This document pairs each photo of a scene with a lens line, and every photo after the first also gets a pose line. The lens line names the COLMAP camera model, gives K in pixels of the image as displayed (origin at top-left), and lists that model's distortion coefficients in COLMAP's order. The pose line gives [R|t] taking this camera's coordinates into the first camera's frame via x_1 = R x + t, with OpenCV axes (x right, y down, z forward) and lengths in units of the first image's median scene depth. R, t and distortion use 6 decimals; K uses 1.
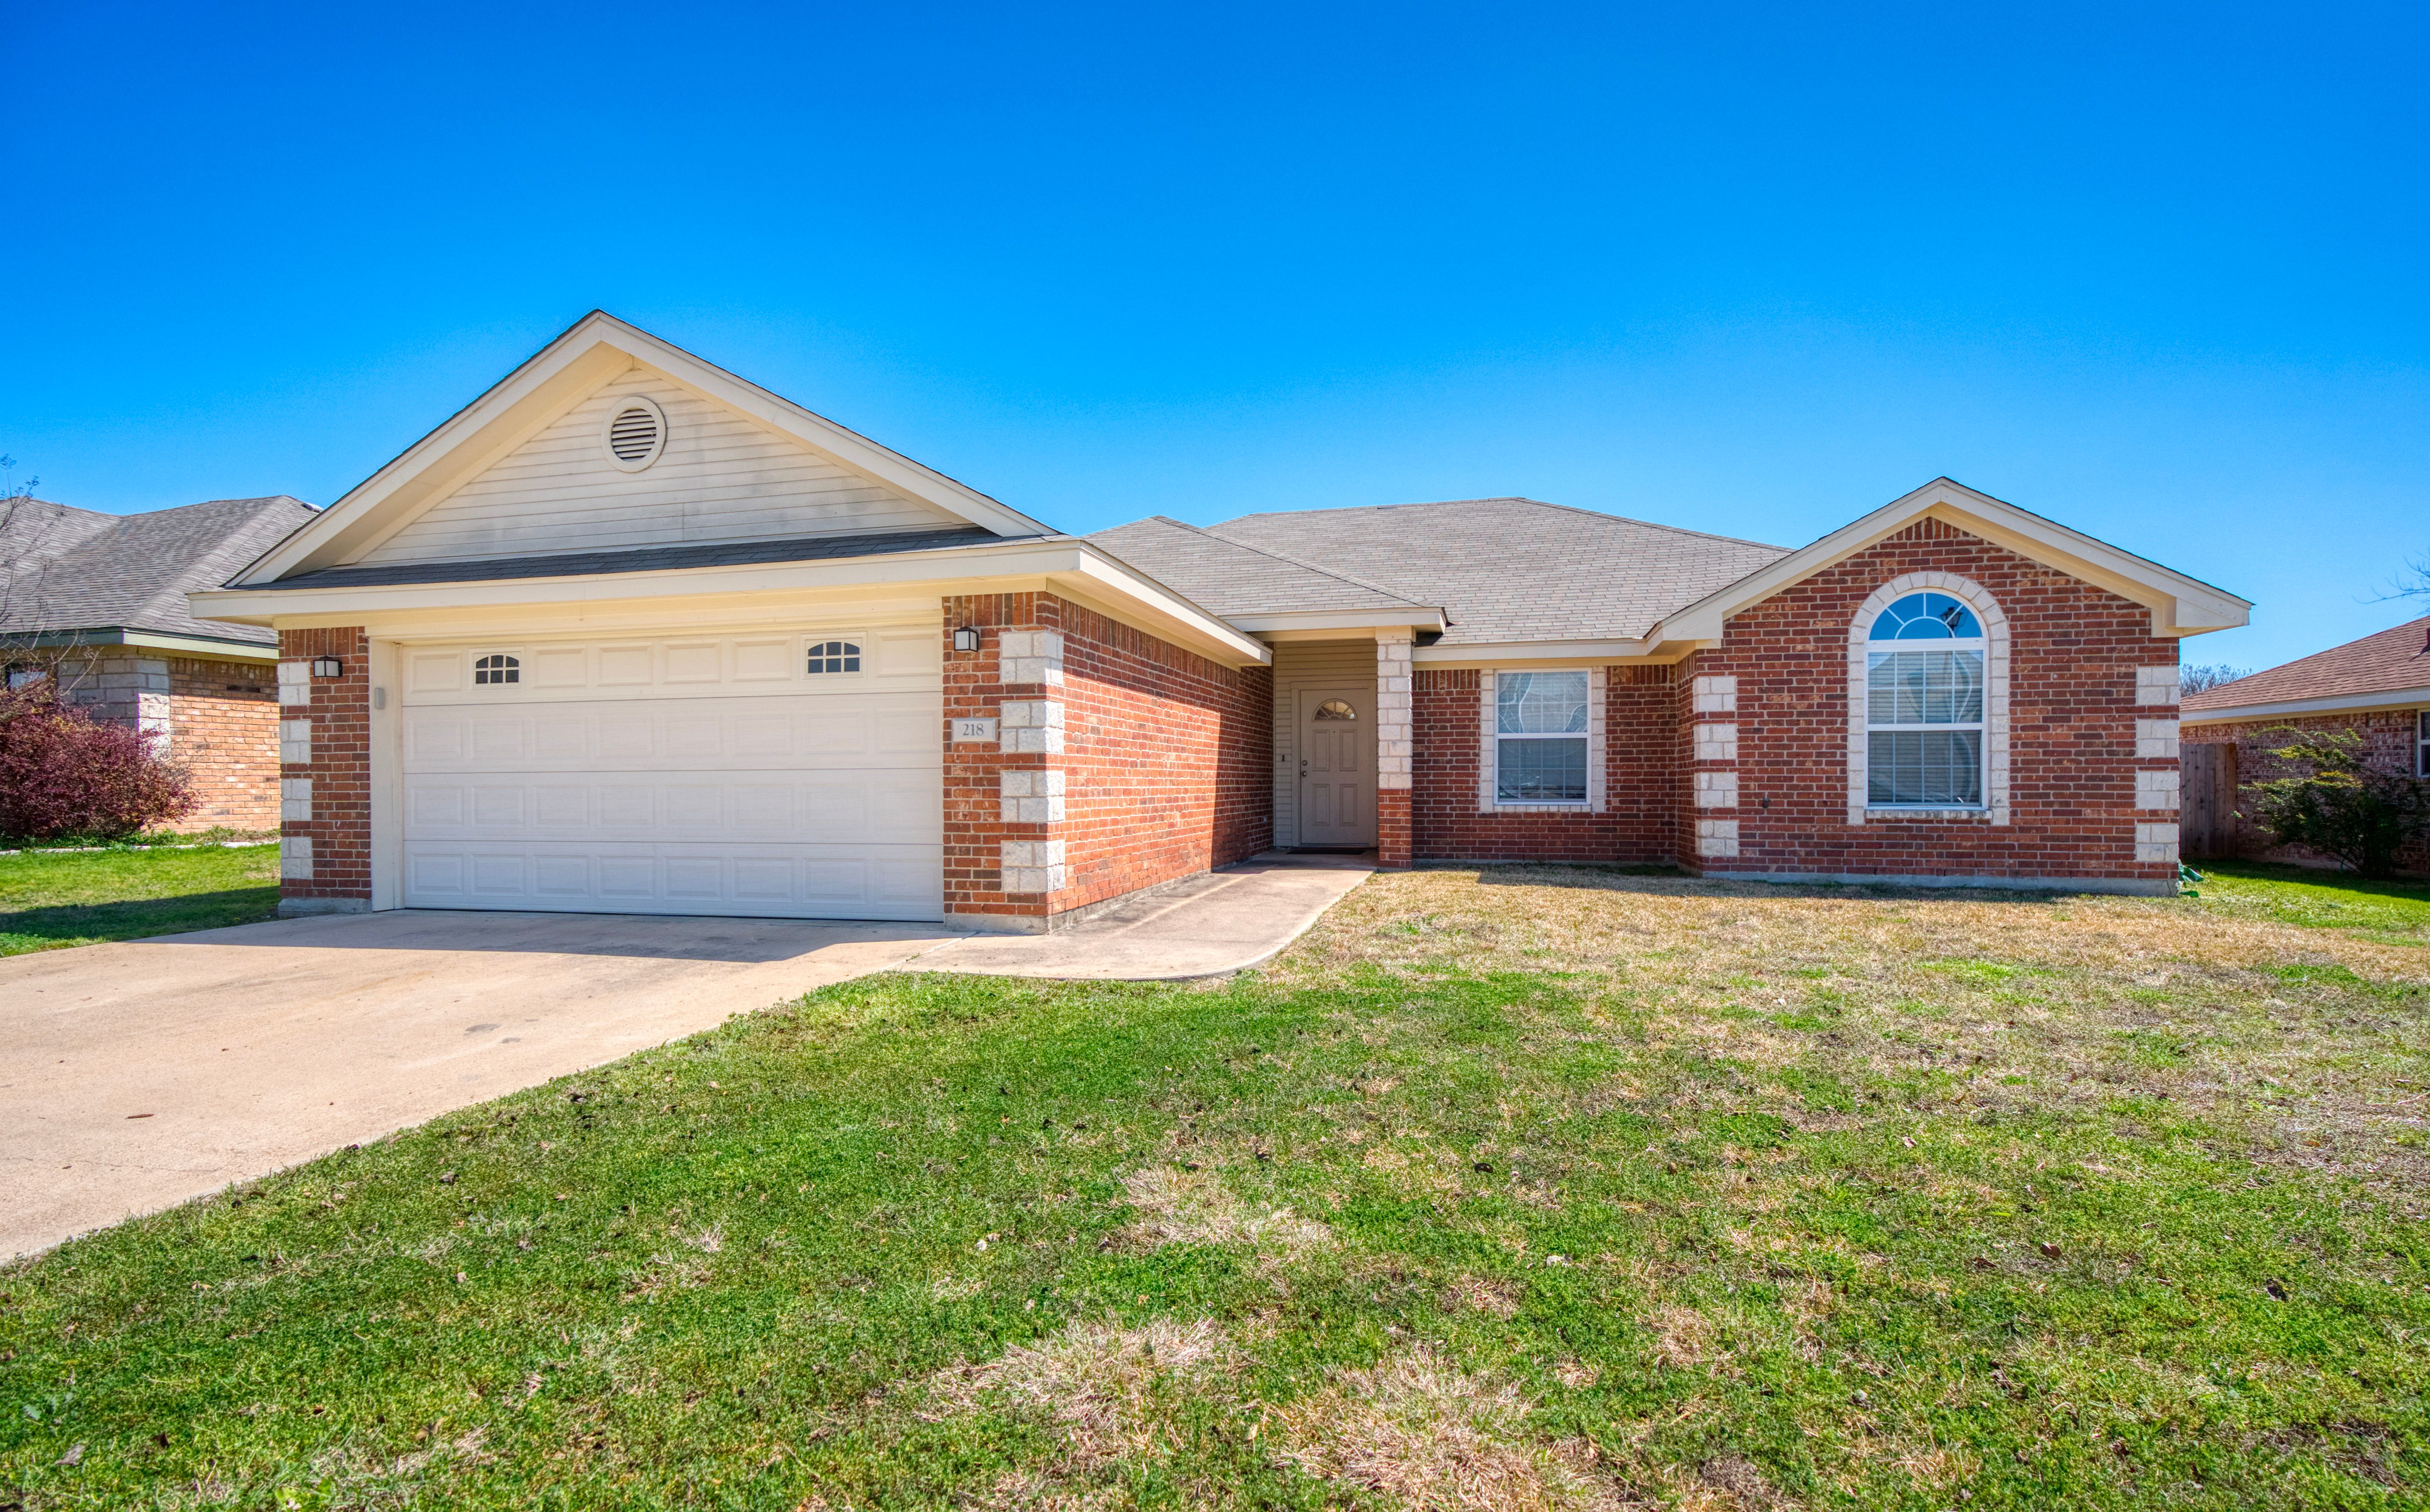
lens RADIAL K [[1111.6, 0, 1210.8], [0, 1111.6, 775.5], [0, 0, 1]] dist [-0.002889, -0.000097]
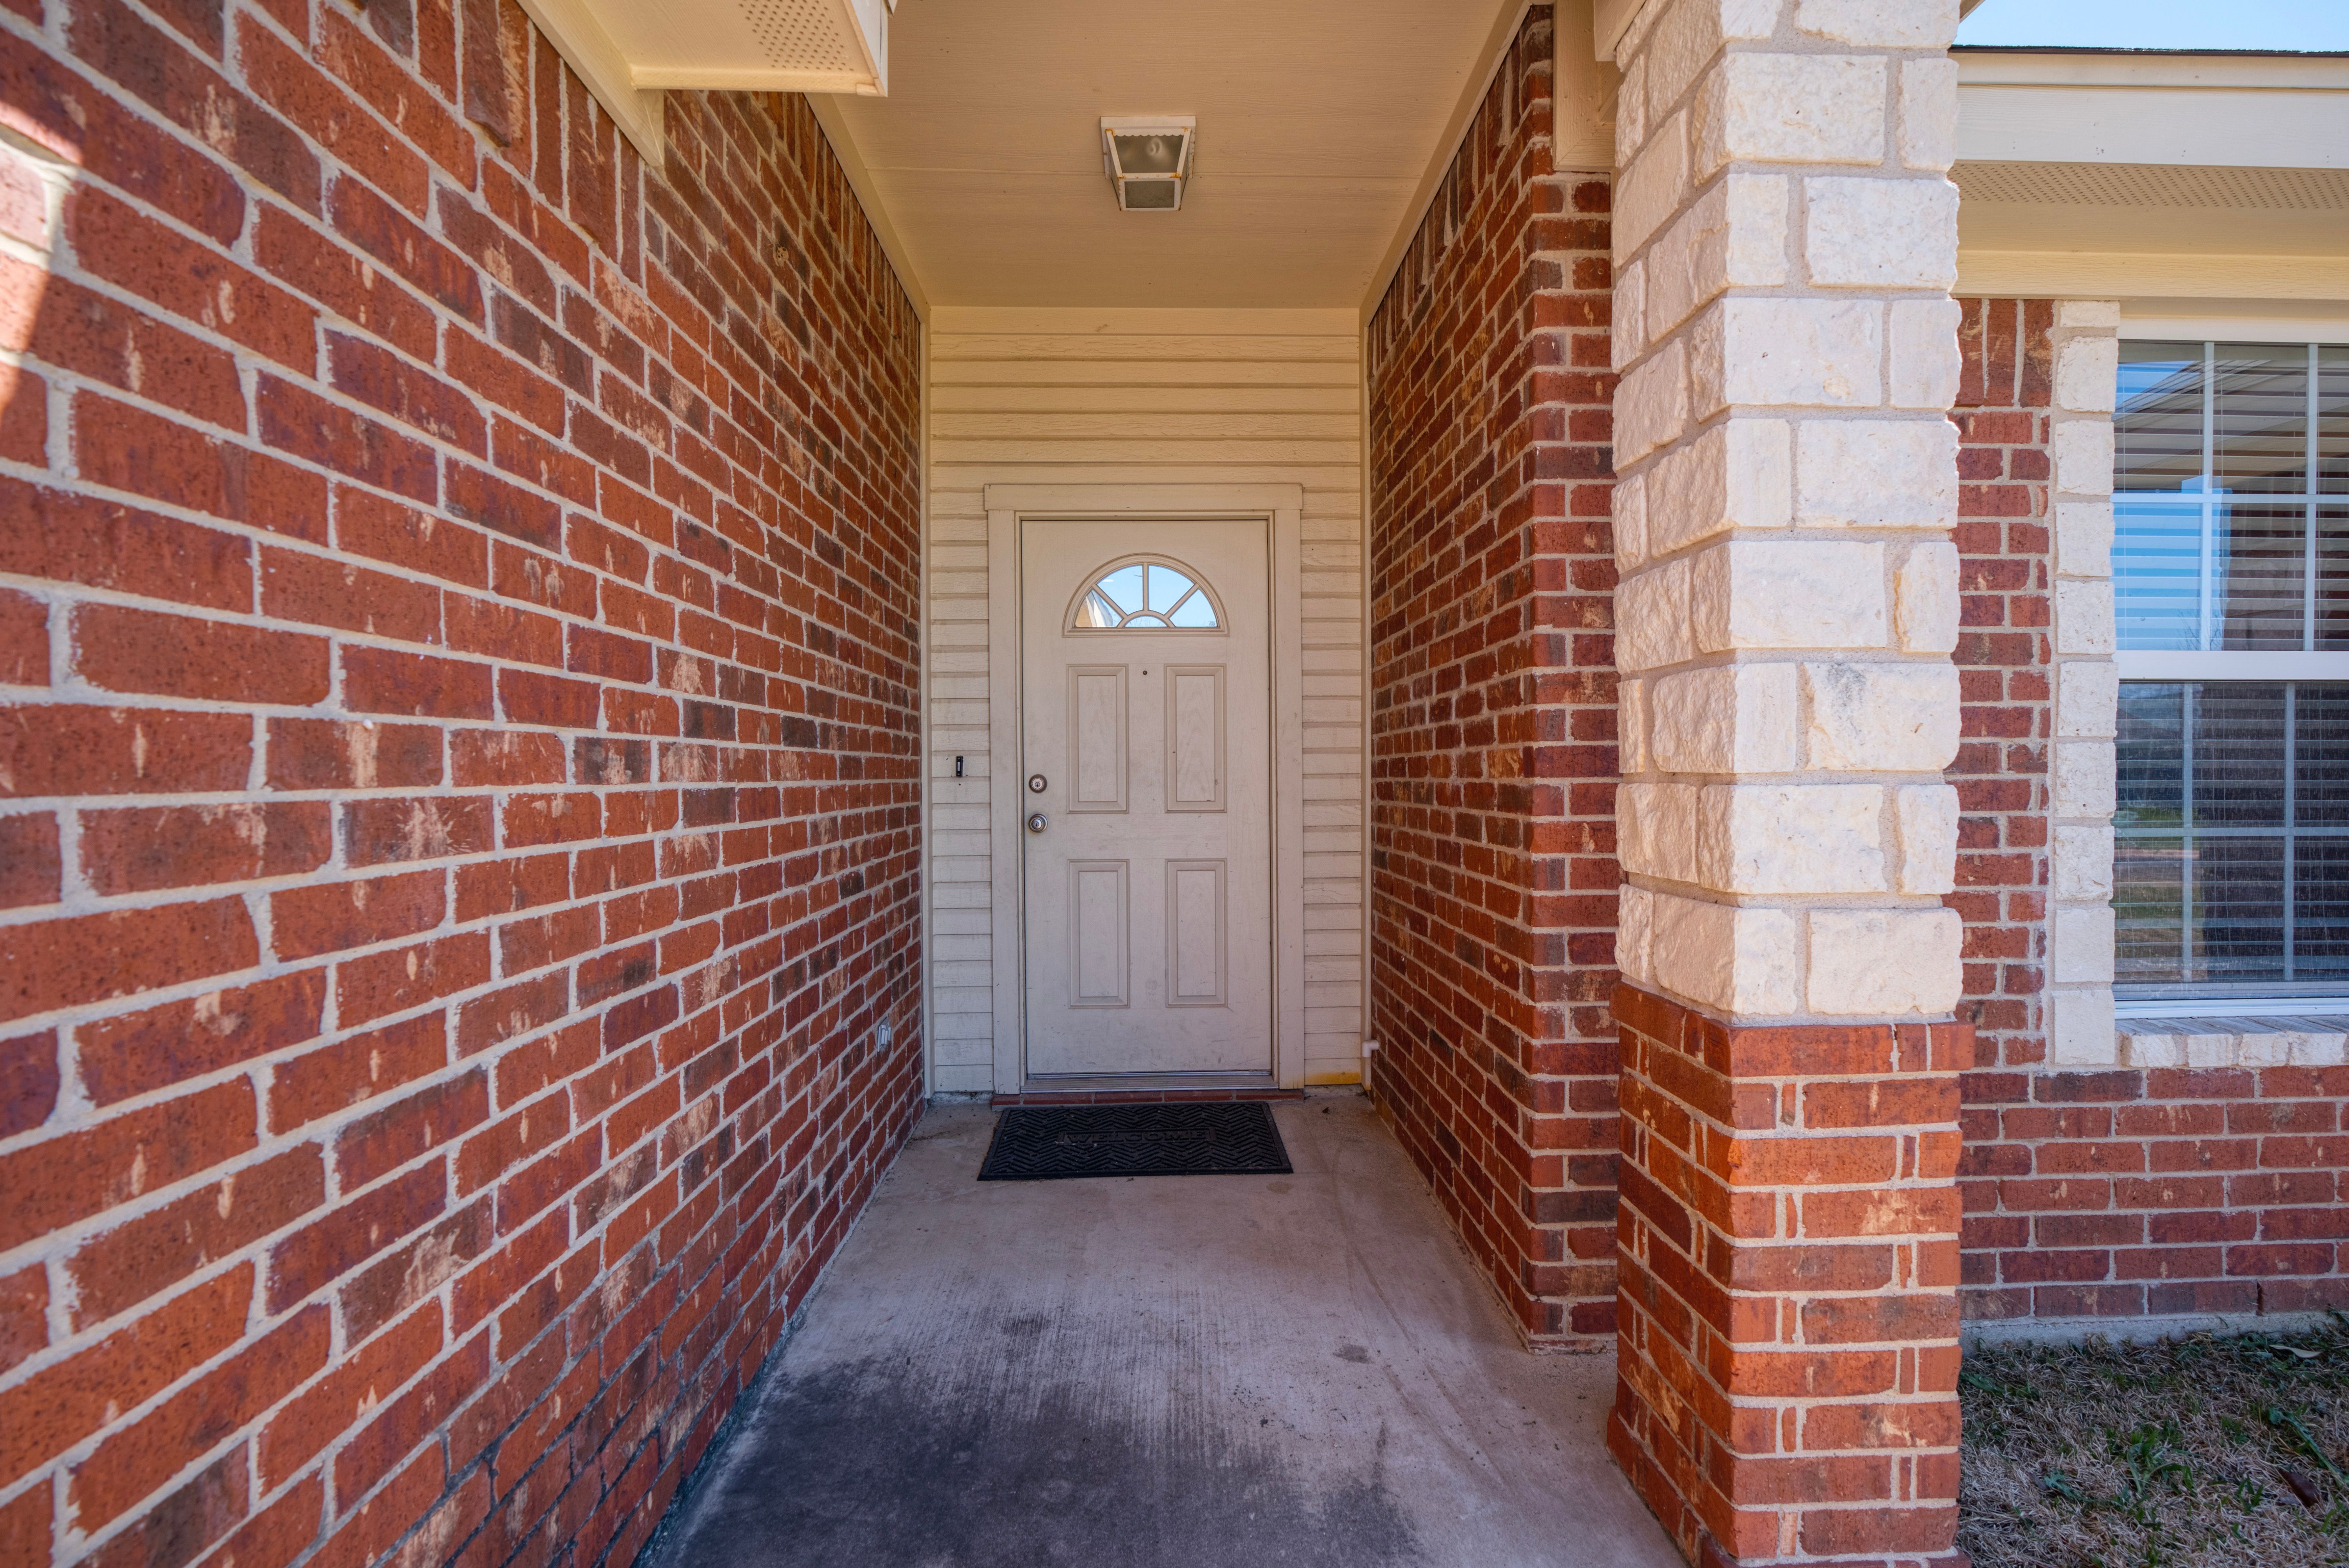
lens RADIAL K [[1068.1, 0, 1180.8], [0, 1068.1, 786.3], [0, 0, 1]] dist [-0.001656, 0.002758]
pose [[0.959587, -0.004521, 0.281377, 0.051816], [0.000277, 0.999886, 0.015119, -0.017471], [-0.281414, -0.014430, 0.959478, 0.874109]]
